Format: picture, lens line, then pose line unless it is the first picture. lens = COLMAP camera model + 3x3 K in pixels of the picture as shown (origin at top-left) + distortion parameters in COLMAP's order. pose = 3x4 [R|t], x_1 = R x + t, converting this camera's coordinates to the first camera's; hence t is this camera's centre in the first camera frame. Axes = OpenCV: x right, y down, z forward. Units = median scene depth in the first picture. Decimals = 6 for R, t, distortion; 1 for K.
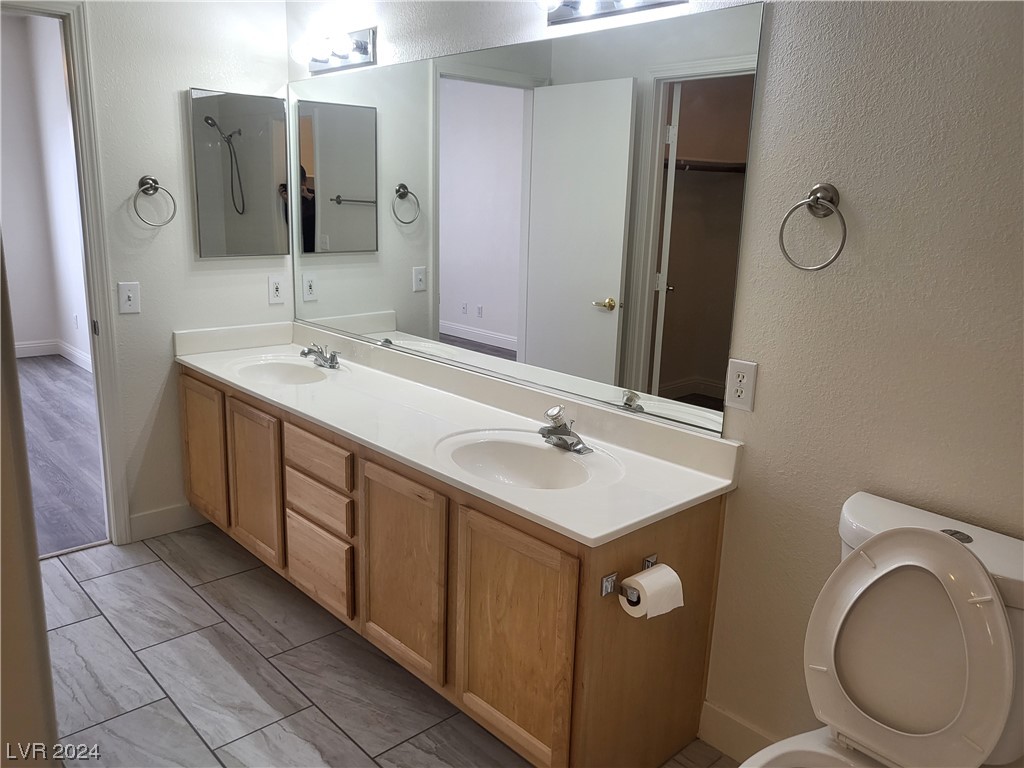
lens RADIAL K [[798.6, 0, 504.2], [0, 798.6, 378.6], [0, 0, 1]] dist [-0.033187, 0.100082]
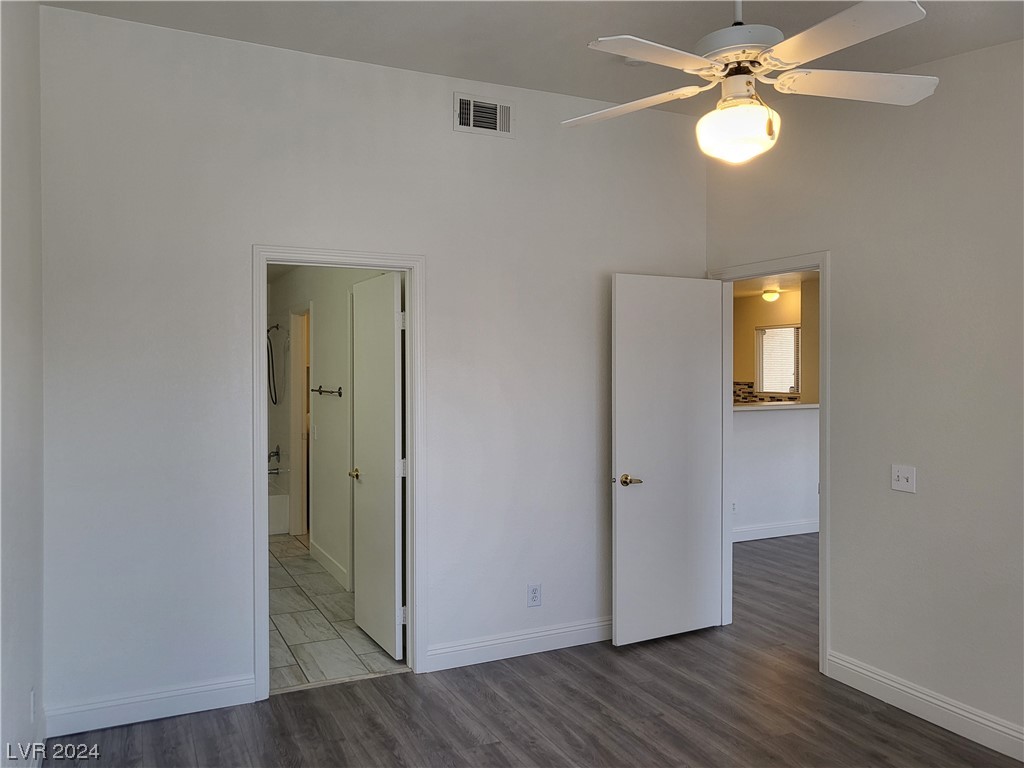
lens RADIAL K [[798.6, 0, 504.2], [0, 798.6, 378.6], [0, 0, 1]] dist [-0.033187, 0.100082]
pose [[-0.957288, -0.029790, 0.287597, -1.080955], [0.039729, 0.971691, 0.232893, -0.465723], [-0.286393, 0.234372, -0.929004, 1.772683]]
